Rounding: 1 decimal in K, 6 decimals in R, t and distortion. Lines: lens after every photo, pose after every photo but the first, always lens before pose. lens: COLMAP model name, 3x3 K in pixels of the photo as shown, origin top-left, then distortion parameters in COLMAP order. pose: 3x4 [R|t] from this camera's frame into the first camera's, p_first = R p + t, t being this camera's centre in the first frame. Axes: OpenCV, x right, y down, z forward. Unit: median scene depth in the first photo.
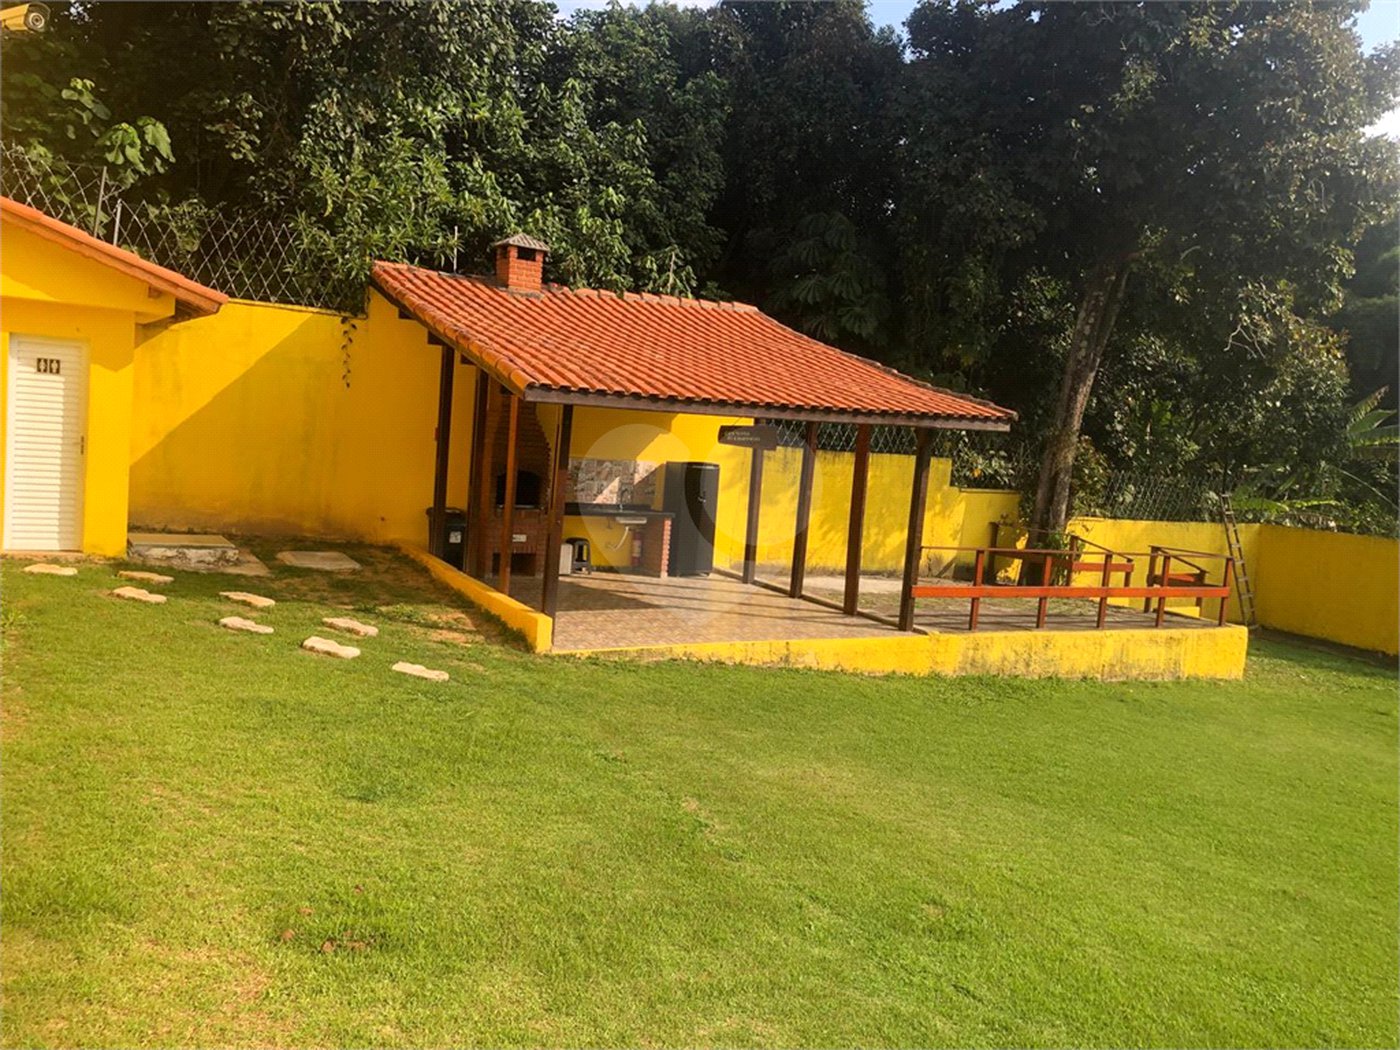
lens RADIAL K [[1128.8, 0, 697.6], [0, 1128.8, 543.9], [0, 0, 1]] dist [0.003601, -0.007617]
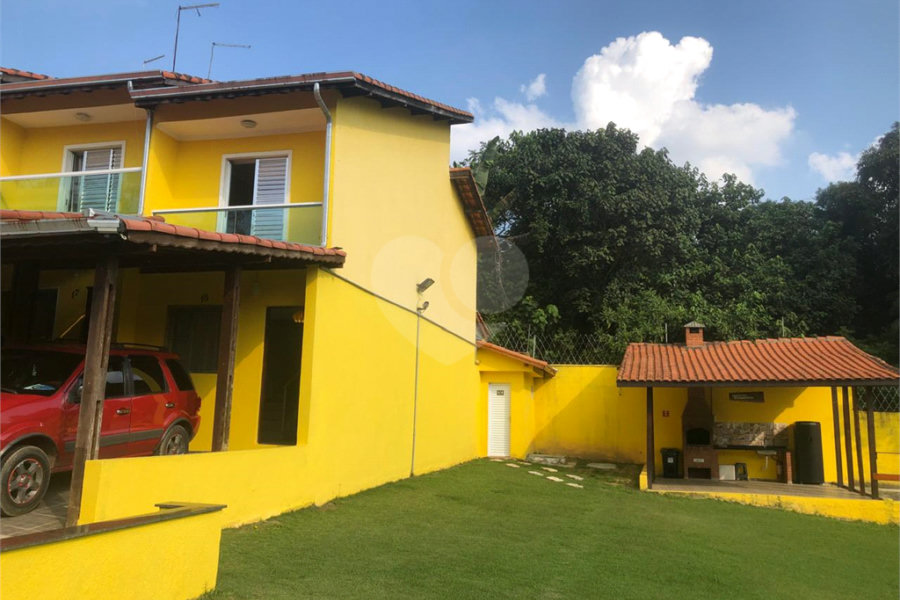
lens RADIAL K [[733.7, 0, 446.7], [0, 733.7, 296.0], [0, 0, 1]] dist [0.012141, 0.007669]
pose [[0.684759, -0.186144, -0.704596, 0.598365], [-0.045577, 0.953998, -0.296327, 0.144504], [0.727343, 0.235026, 0.644775, -0.341388]]
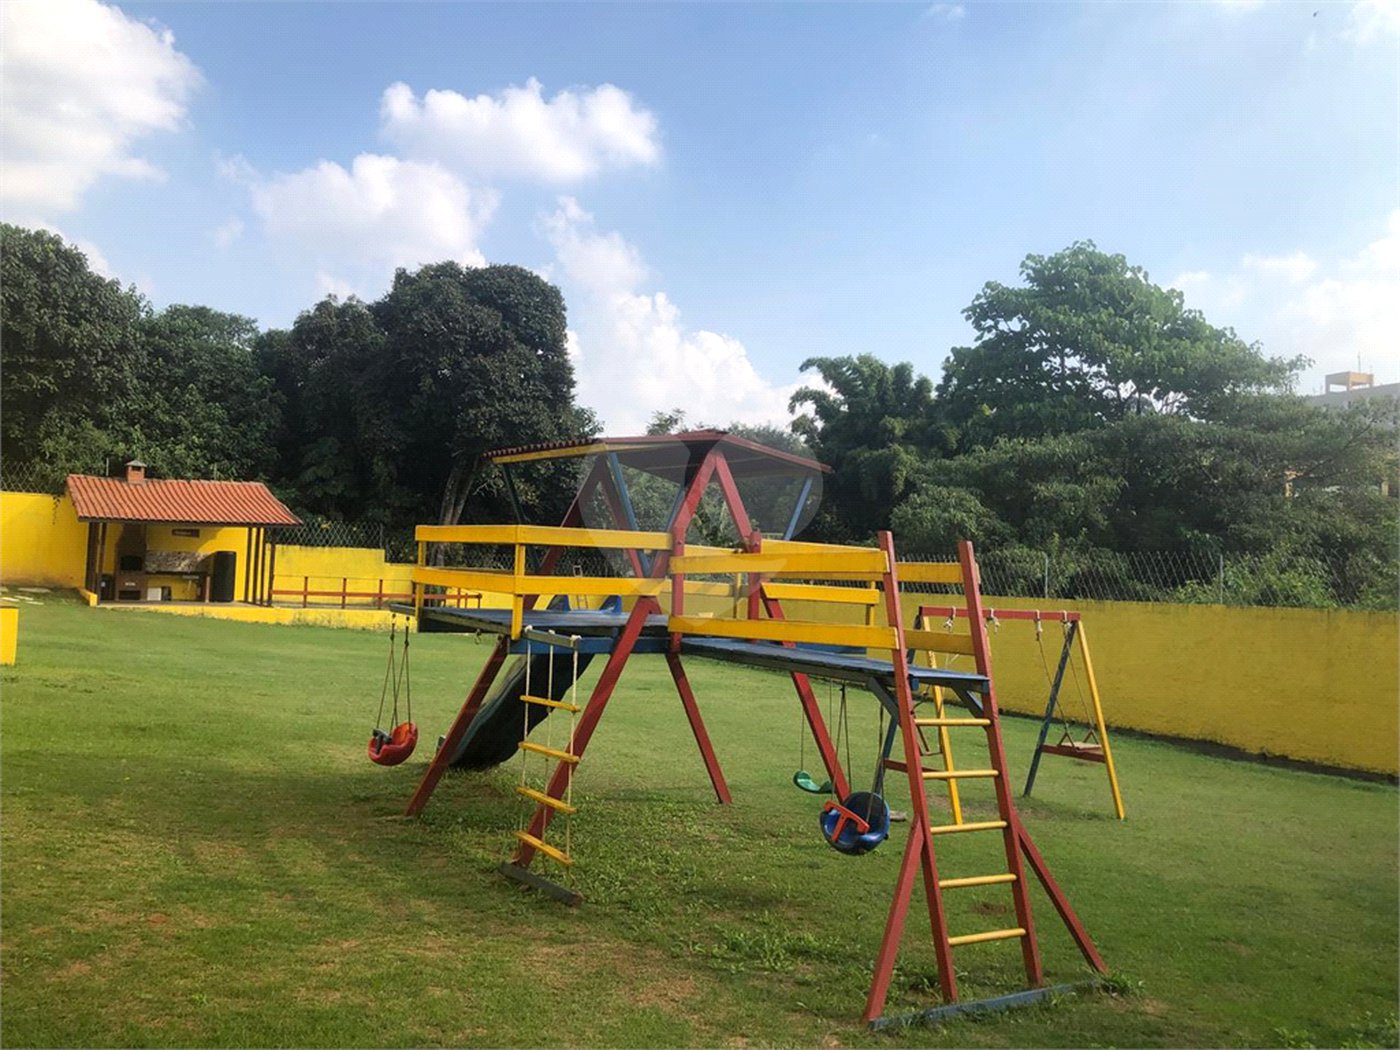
lens RADIAL K [[1146.6, 0, 700.0], [0, 1146.6, 525.0], [0, 0, 1]] dist [0.005239, -0.002694]
pose [[0.998121, -0.043289, 0.043372, 1.038048], [0.049166, 0.988185, -0.145167, 0.312647], [-0.036576, 0.147027, 0.988456, -1.618135]]
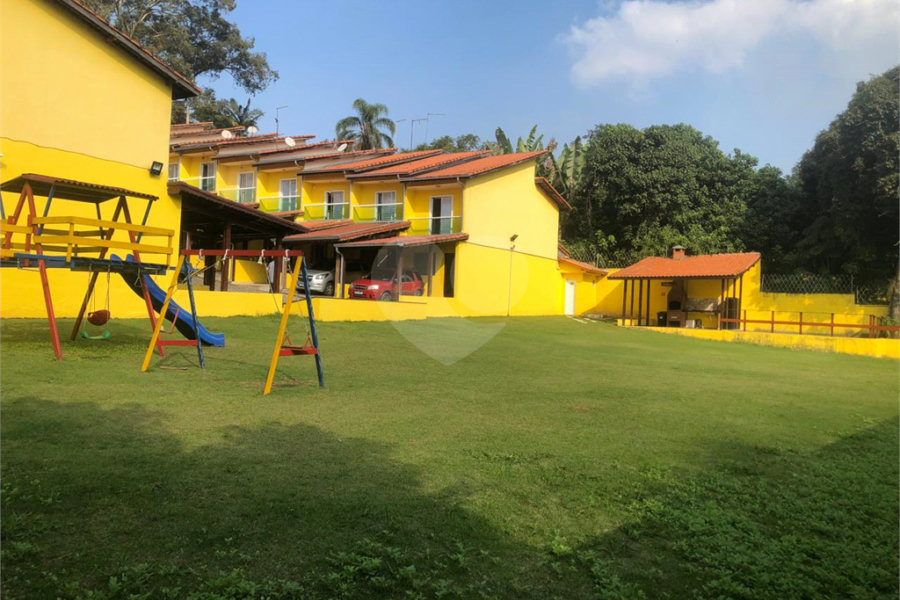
lens RADIAL K [[733.7, 0, 446.7], [0, 733.7, 296.0], [0, 0, 1]] dist [0.012141, 0.007669]
pose [[0.429889, -0.084736, -0.898896, 2.064028], [-0.095049, 0.985807, -0.138385, 0.399466], [0.897865, 0.144929, 0.415734, -0.944964]]
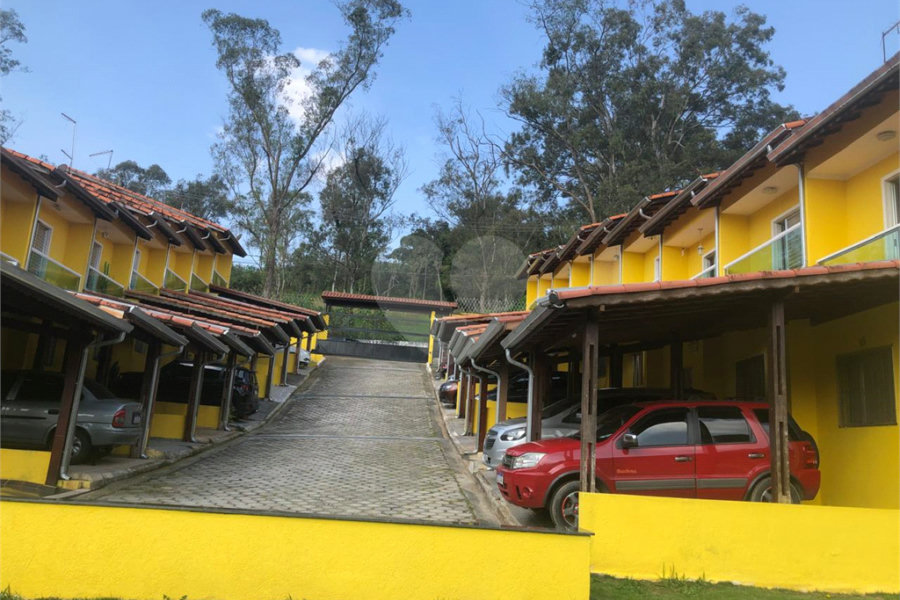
lens RADIAL K [[707.1, 0, 428.9], [0, 707.1, 293.5], [0, 0, 1]] dist [0.074767, -0.104783]
pose [[-0.442743, -0.299153, -0.845273, 0.652966], [-0.187745, 0.952735, -0.238847, 0.123619], [0.876773, 0.052948, -0.477982, -0.034809]]
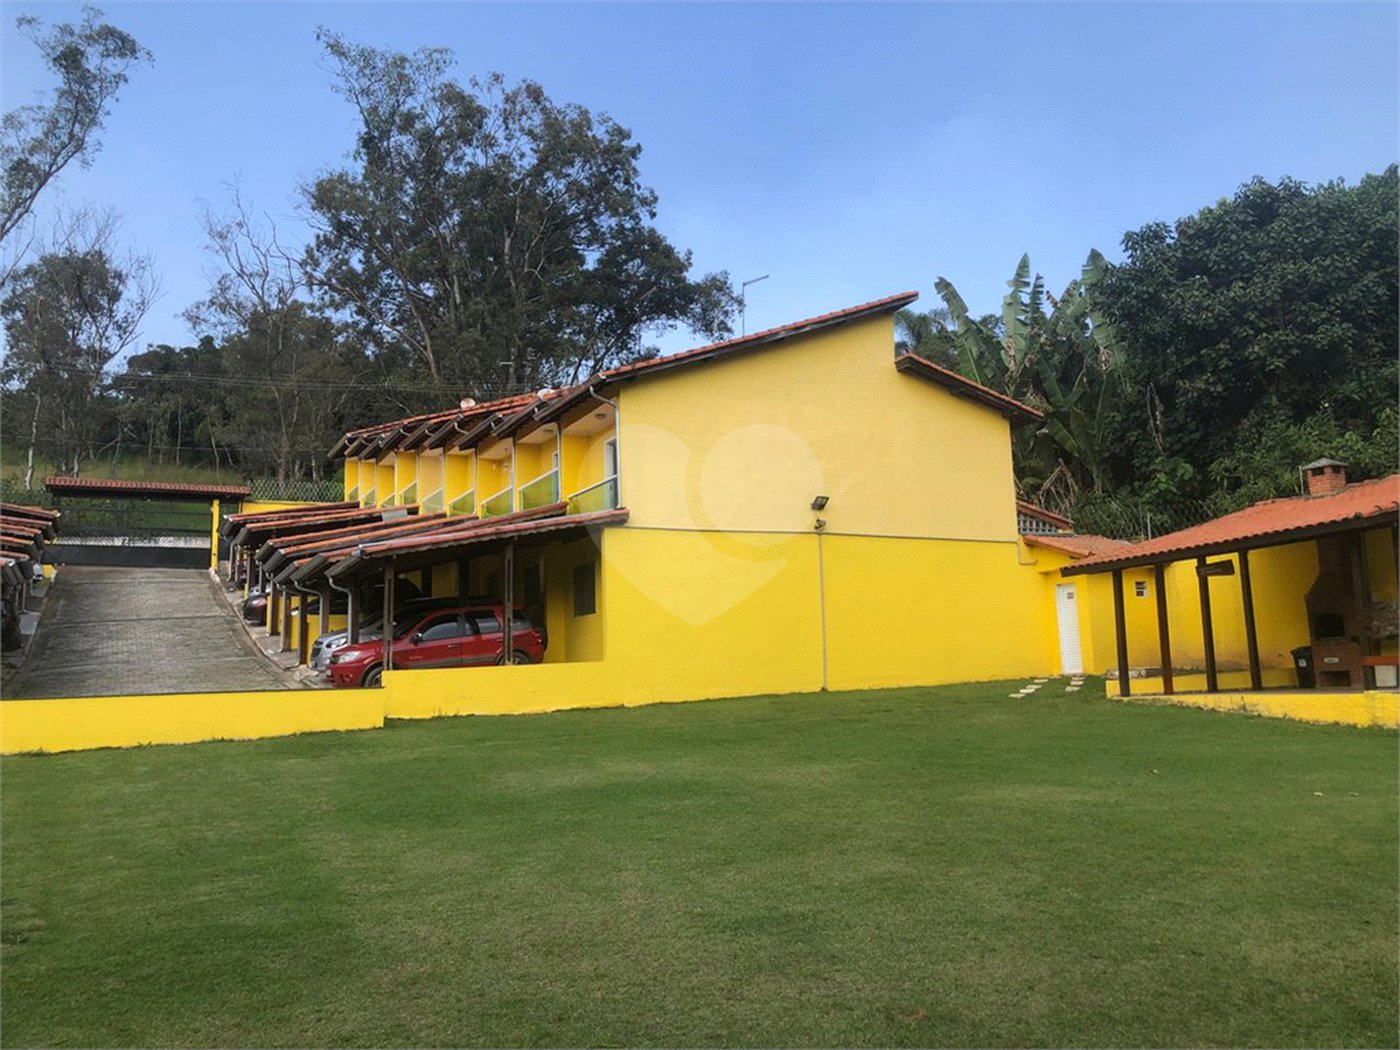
lens RADIAL K [[1128.2, 0, 699.1], [0, 1128.2, 520.4], [0, 0, 1]] dist [0.028541, -0.004014]
pose [[-0.040832, -0.218520, -0.974978, 1.467099], [-0.067459, 0.974168, -0.215513, 0.208359], [0.996886, 0.056971, -0.054518, 0.264057]]
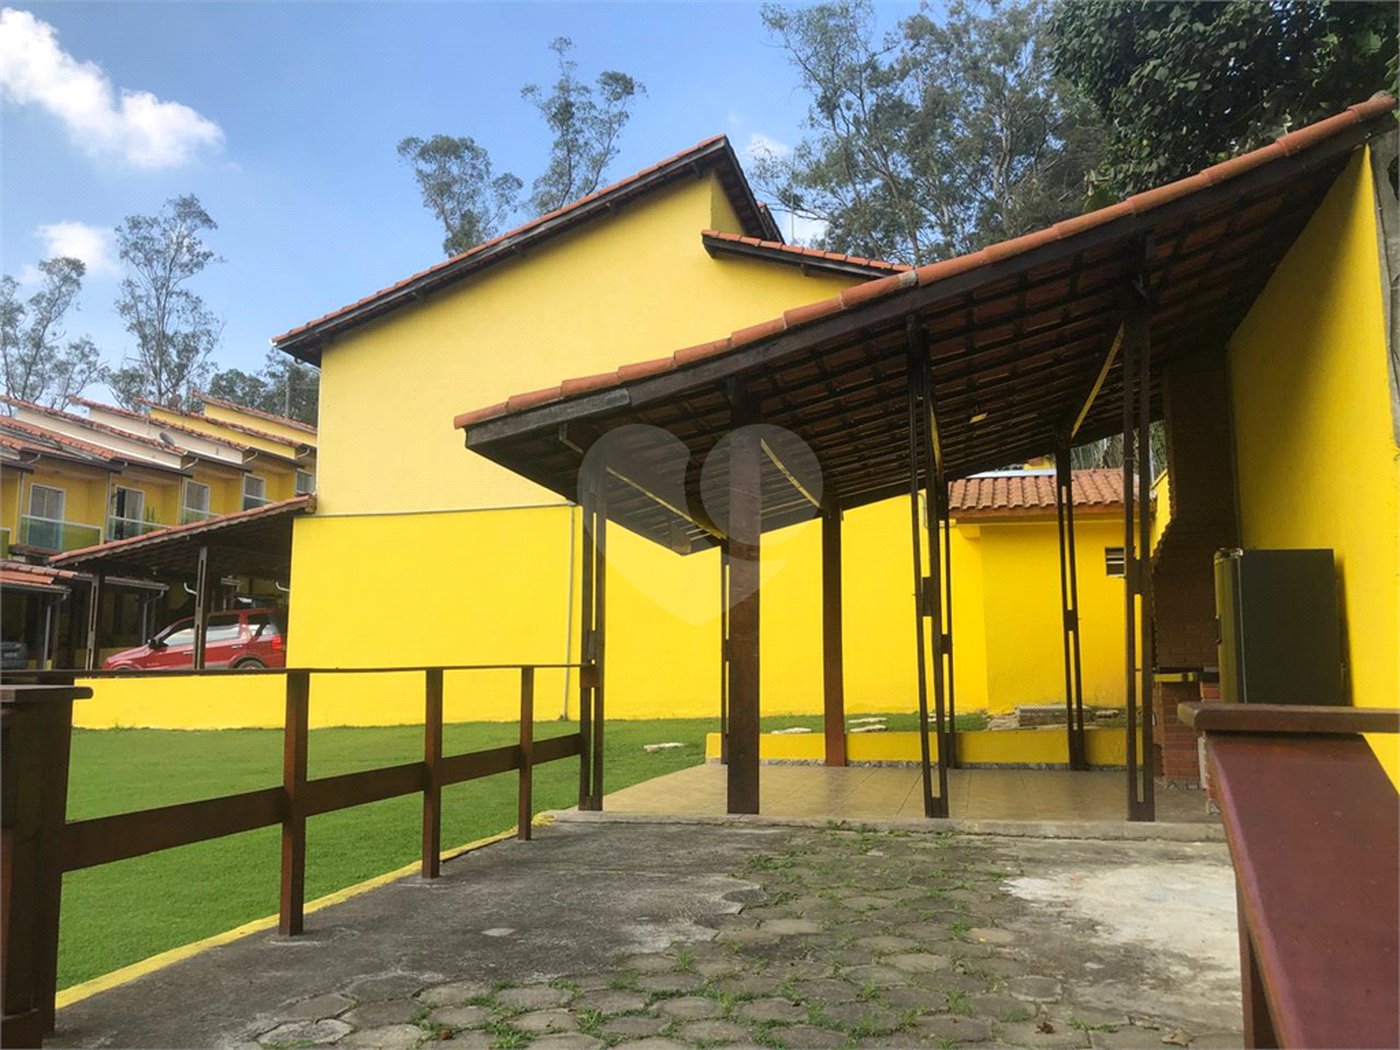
lens RADIAL K [[1163.1, 0, 723.1], [0, 1163.1, 492.4], [0, 0, 1]] dist [0.000271, 0.003438]
pose [[-0.706215, -0.184735, -0.683471, 0.555105], [-0.121931, 0.982670, -0.139617, -0.005345], [0.697419, -0.015263, -0.716501, 1.381436]]
